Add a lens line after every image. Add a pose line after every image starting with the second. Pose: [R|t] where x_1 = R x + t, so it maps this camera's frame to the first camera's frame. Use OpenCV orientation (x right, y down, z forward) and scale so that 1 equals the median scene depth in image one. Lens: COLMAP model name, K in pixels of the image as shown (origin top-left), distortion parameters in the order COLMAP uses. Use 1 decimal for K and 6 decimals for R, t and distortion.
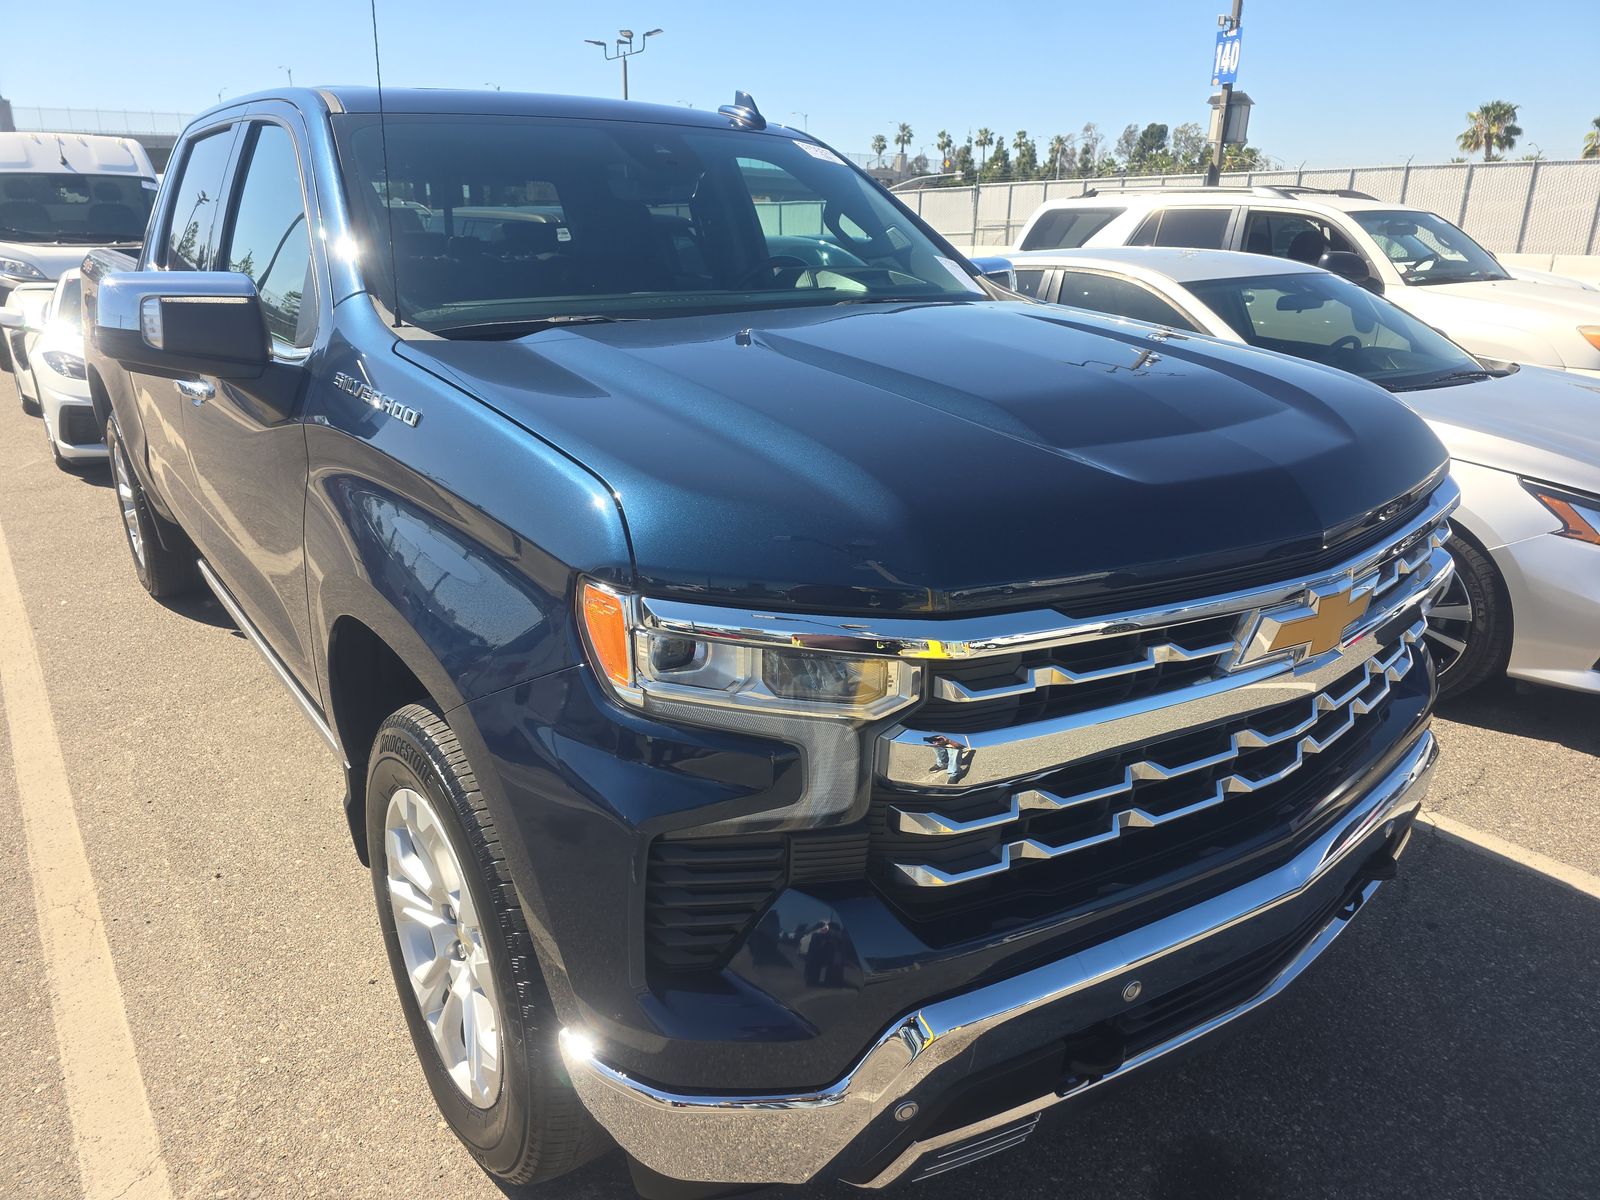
lens RADIAL K [[1208.4, 0, 800.0], [0, 1208.4, 600.0], [0, 0, 1]] dist [0.071980, -0.088145]
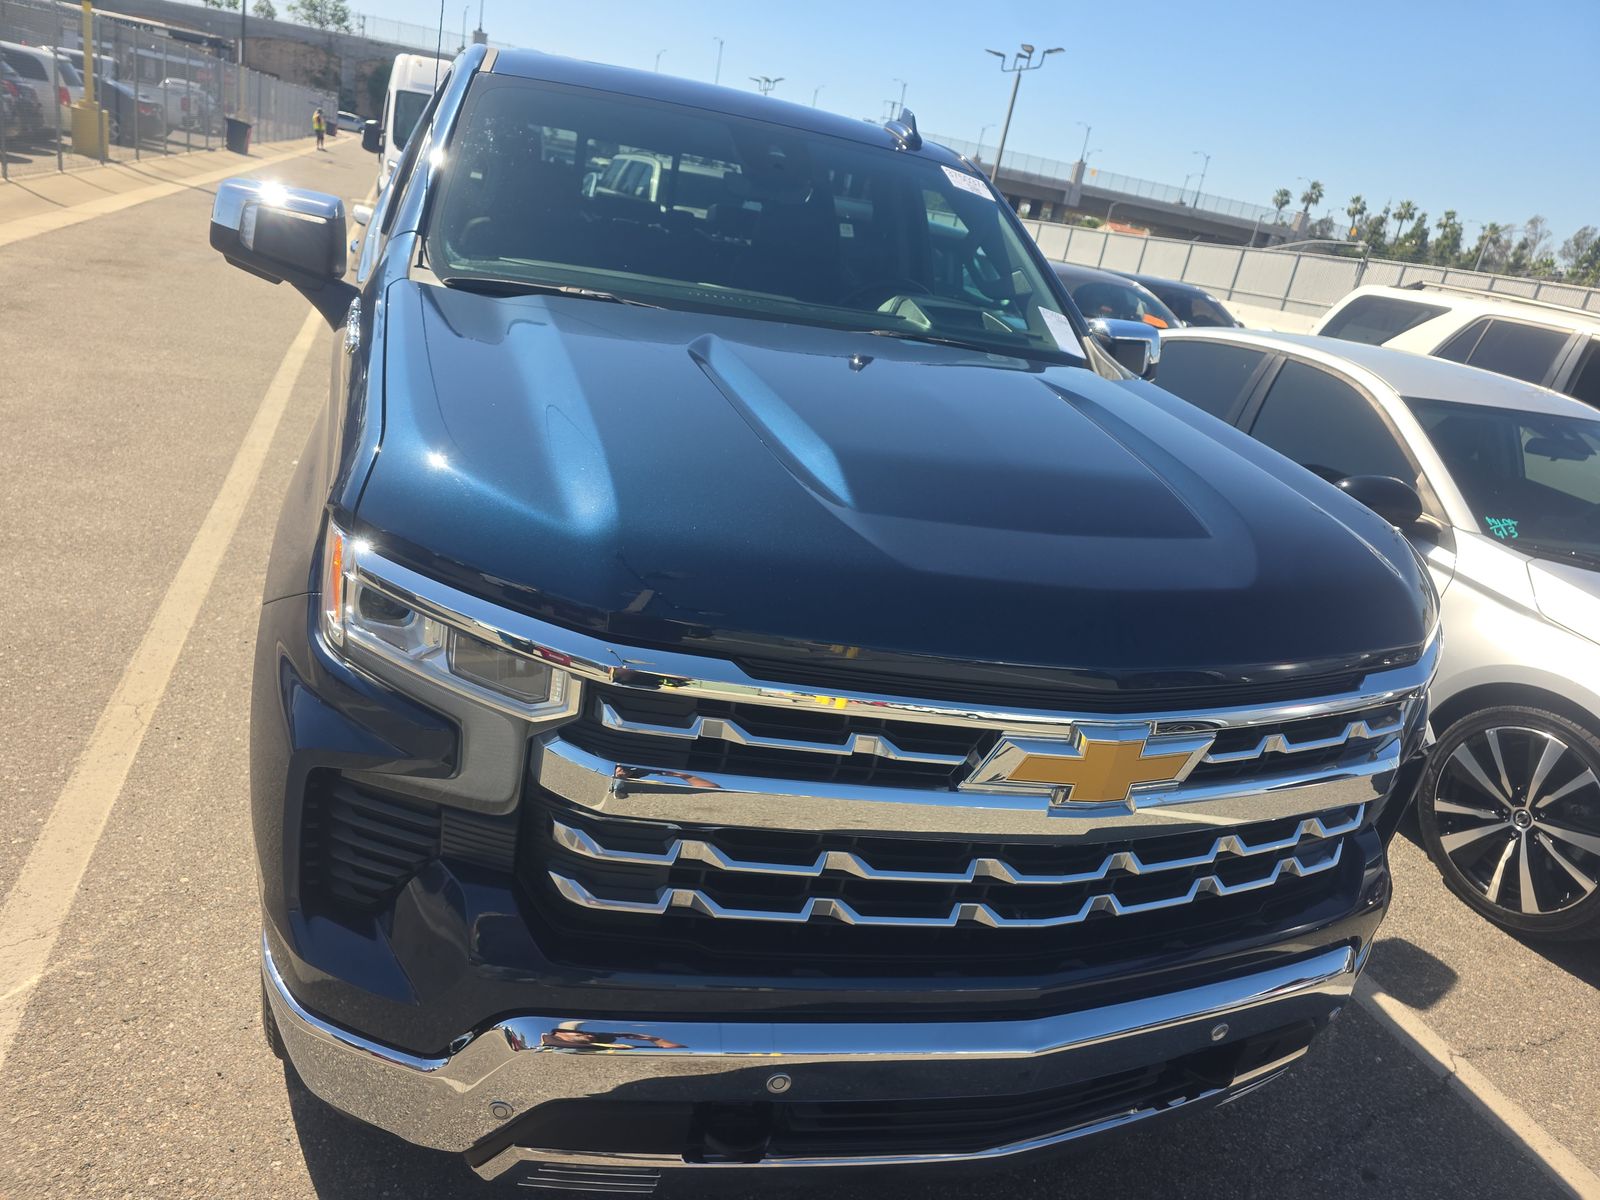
lens RADIAL K [[1208.4, 0, 800.0], [0, 1208.4, 600.0], [0, 0, 1]] dist [0.071980, -0.088145]
pose [[0.926302, 0.257144, -0.275393, 0.129846], [-0.258950, 0.965411, 0.030444, -0.021473], [0.273696, 0.043113, 0.960849, 0.022996]]
